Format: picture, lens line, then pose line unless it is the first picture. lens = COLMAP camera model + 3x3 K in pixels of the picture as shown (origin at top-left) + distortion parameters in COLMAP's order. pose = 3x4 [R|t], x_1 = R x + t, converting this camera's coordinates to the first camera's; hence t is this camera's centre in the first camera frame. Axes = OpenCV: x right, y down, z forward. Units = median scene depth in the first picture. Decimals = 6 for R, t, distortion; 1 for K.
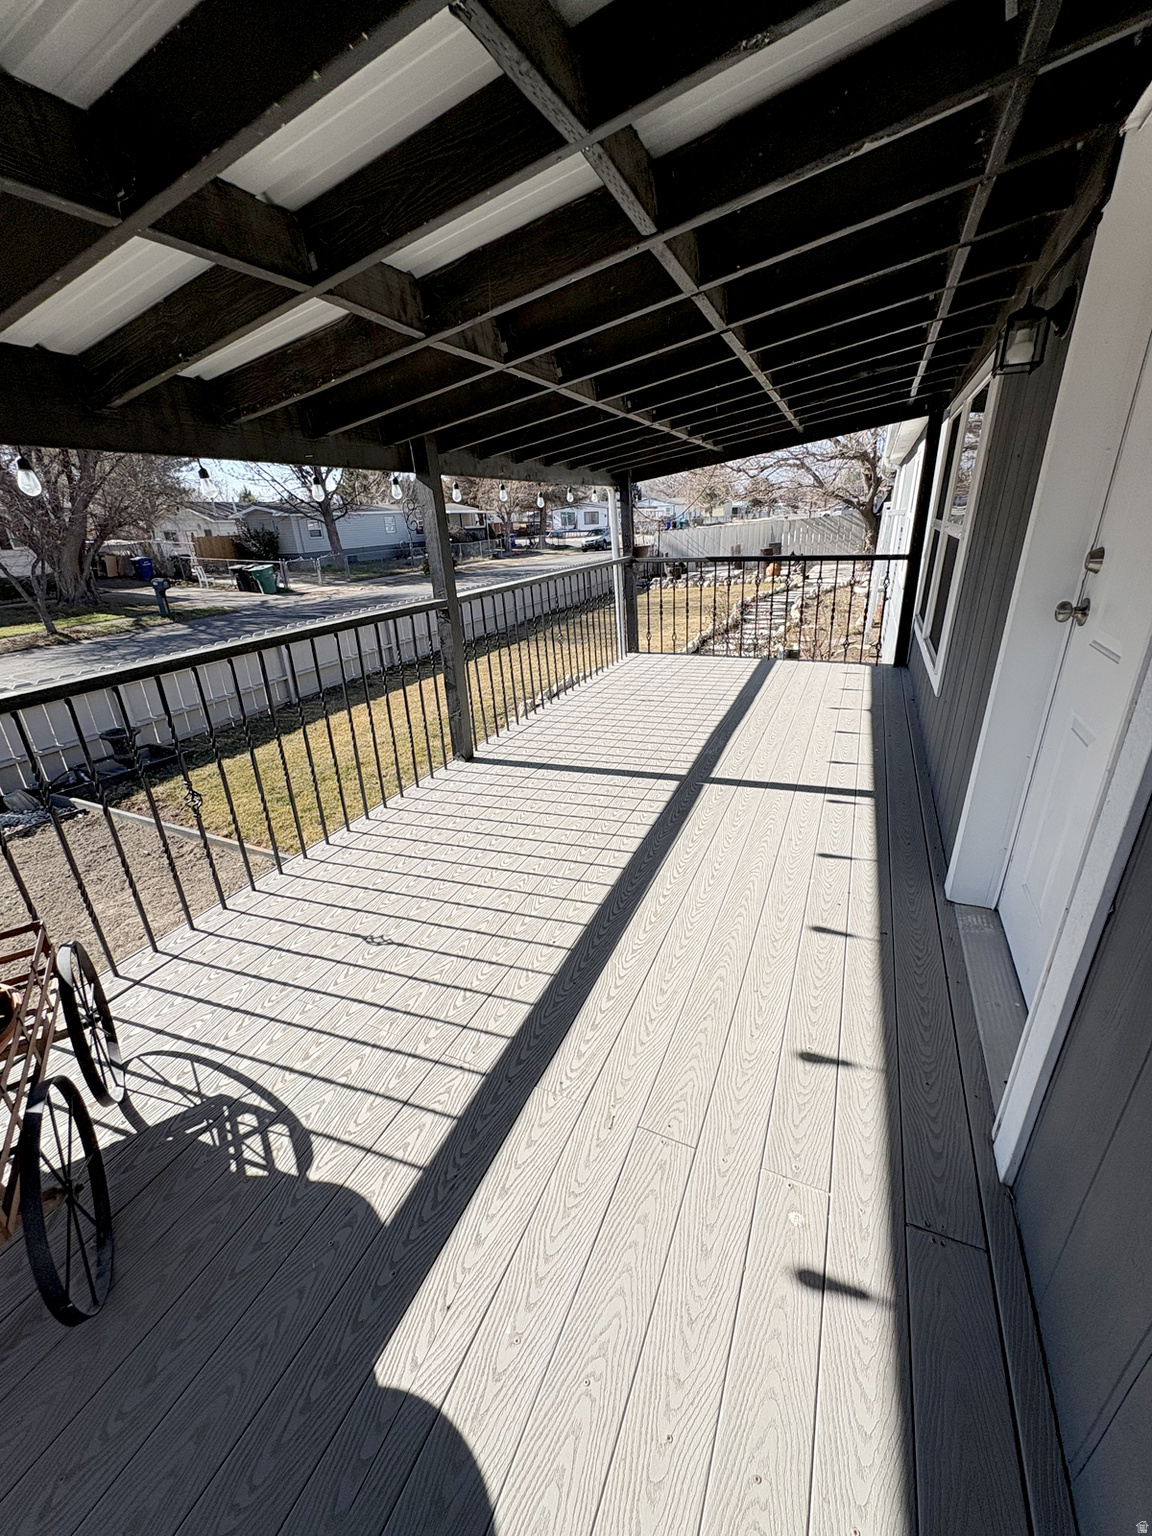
lens RADIAL K [[608.0, 0, 574.9], [0, 608.0, 765.6], [0, 0, 1]] dist [0.000349, -0.000806]
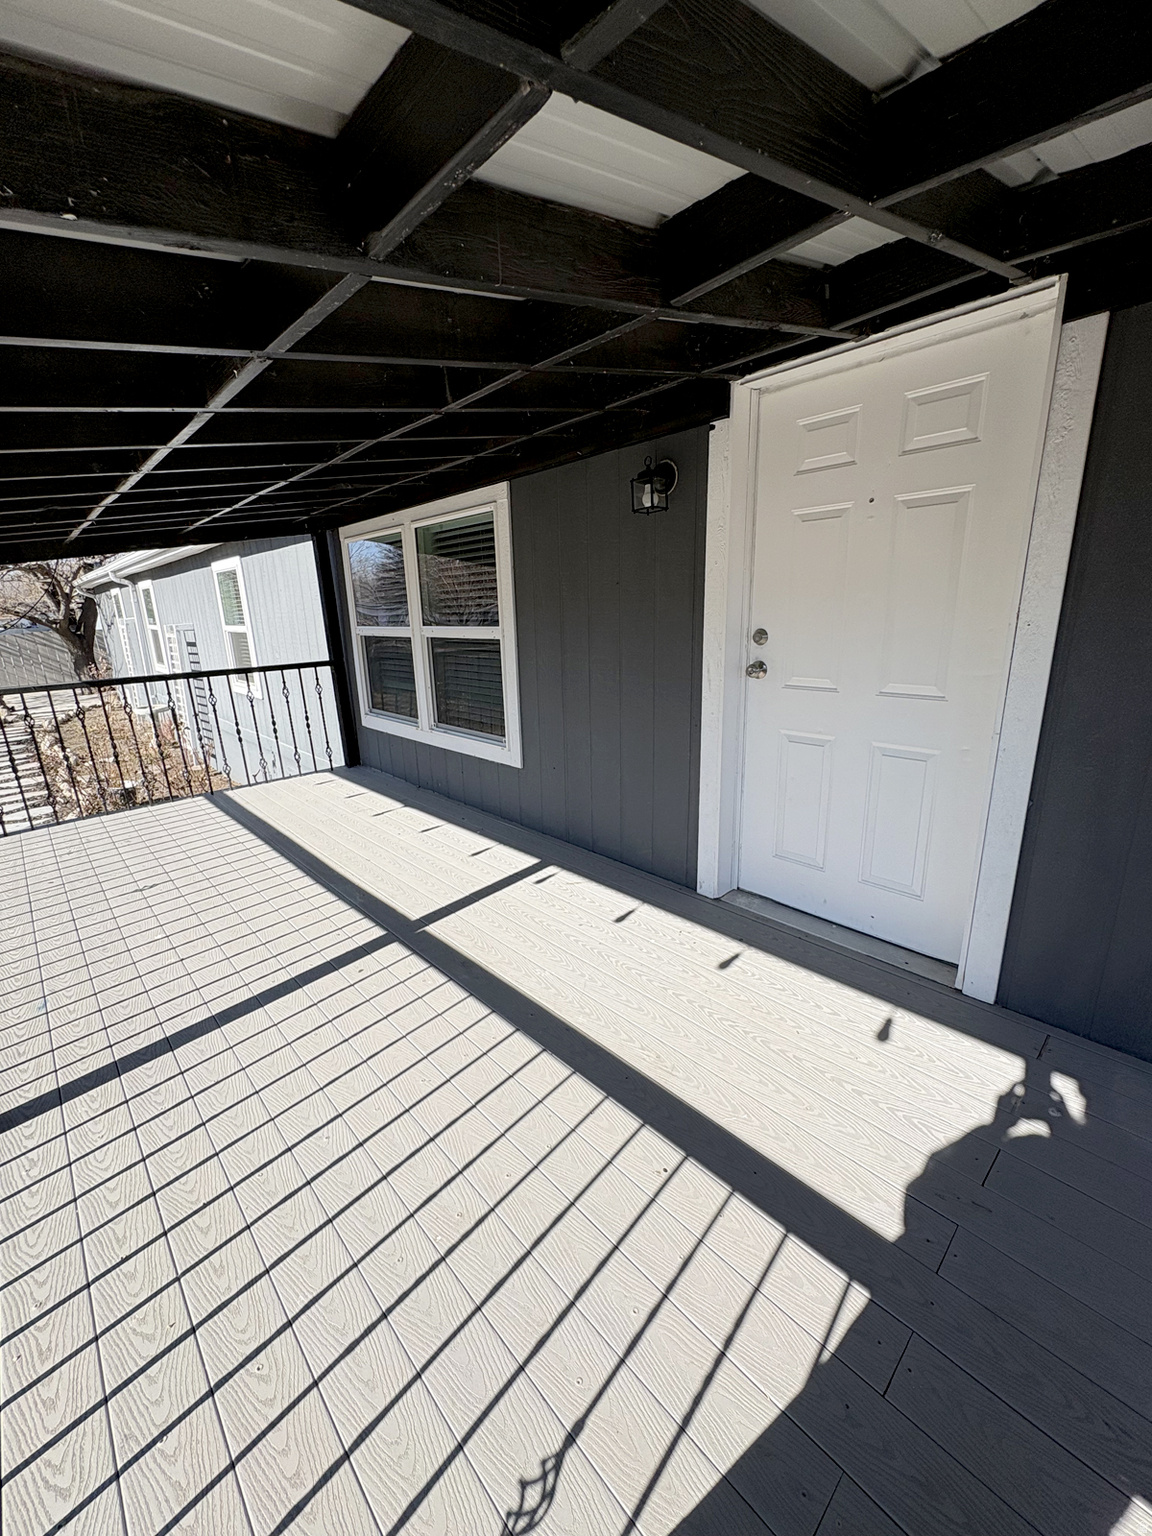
lens RADIAL K [[608.0, 0, 572.8], [0, 608.0, 772.0], [0, 0, 1]] dist [0.000349, -0.000806]
pose [[0.381788, -0.214286, 0.899066, -0.387304], [0.363018, 0.929345, 0.067348, -0.144226], [-0.849974, 0.300664, 0.432602, 0.405292]]
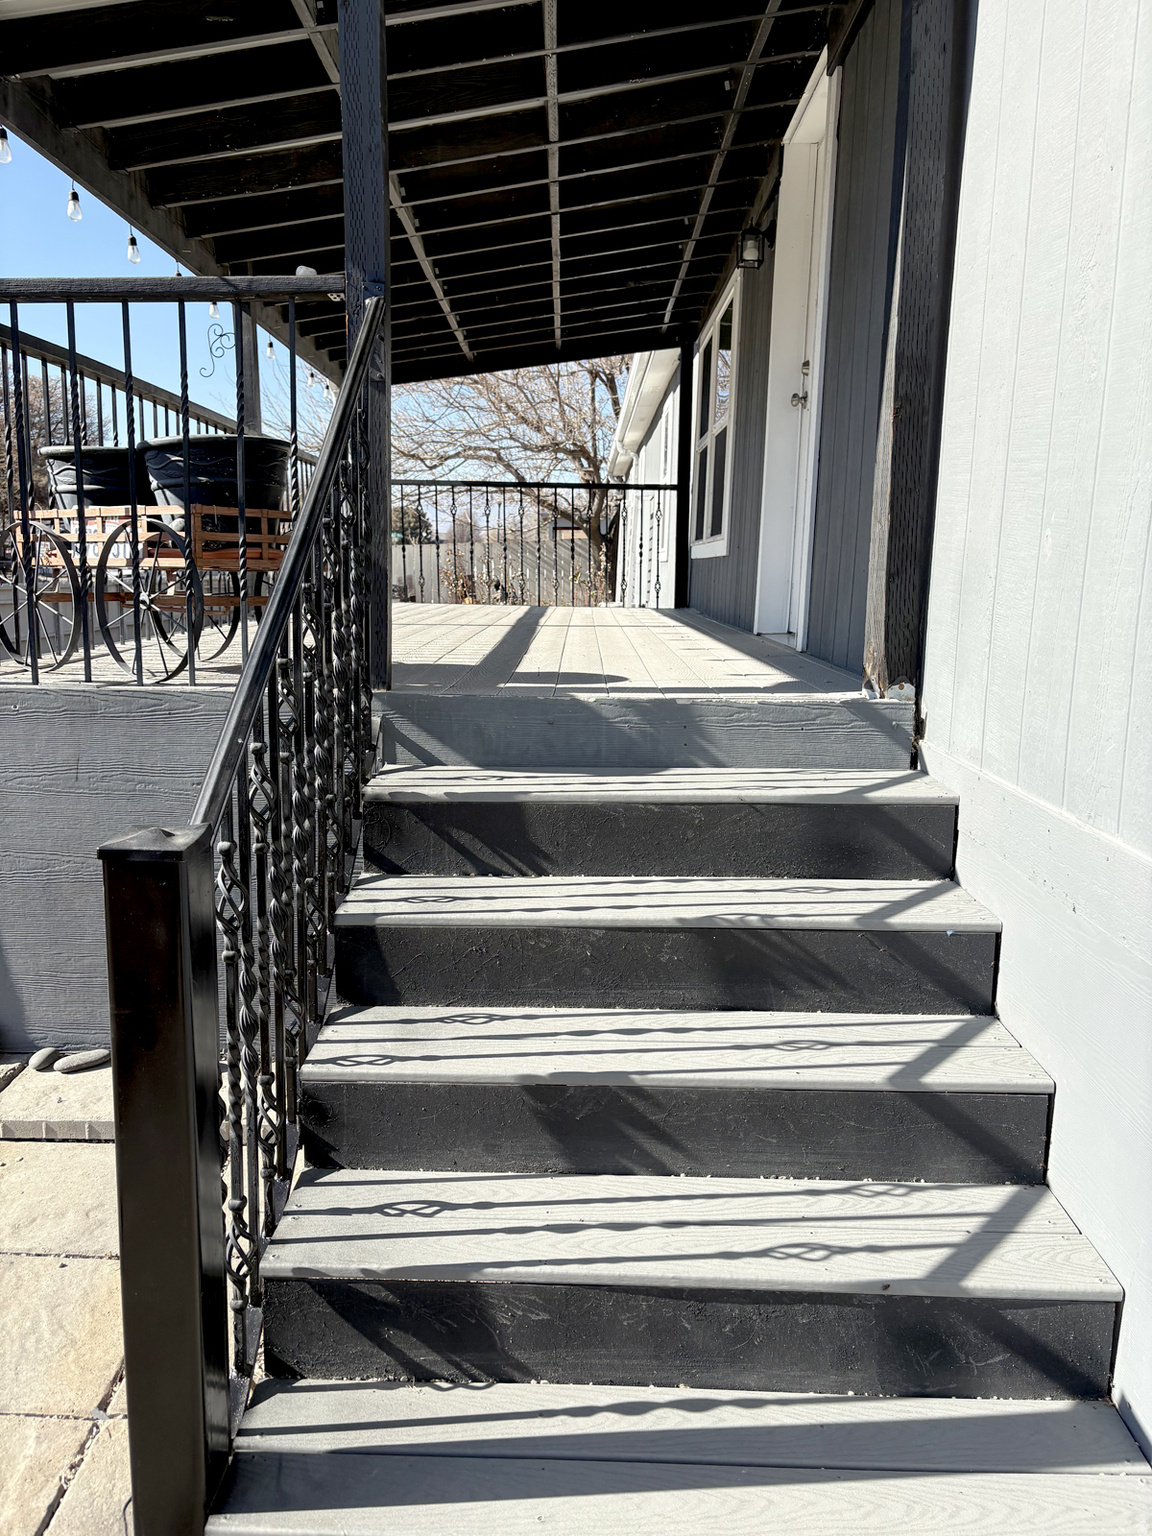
lens RADIAL K [[1150.6, 0, 563.6], [0, 1150.6, 767.0], [0, 0, 1]] dist [0.019021, 0.002767]
pose [[0.916594, -0.013240, 0.399600, -0.482672], [0.098687, 0.976020, -0.194028, 0.601142], [-0.387449, 0.217280, 0.895920, -0.627377]]
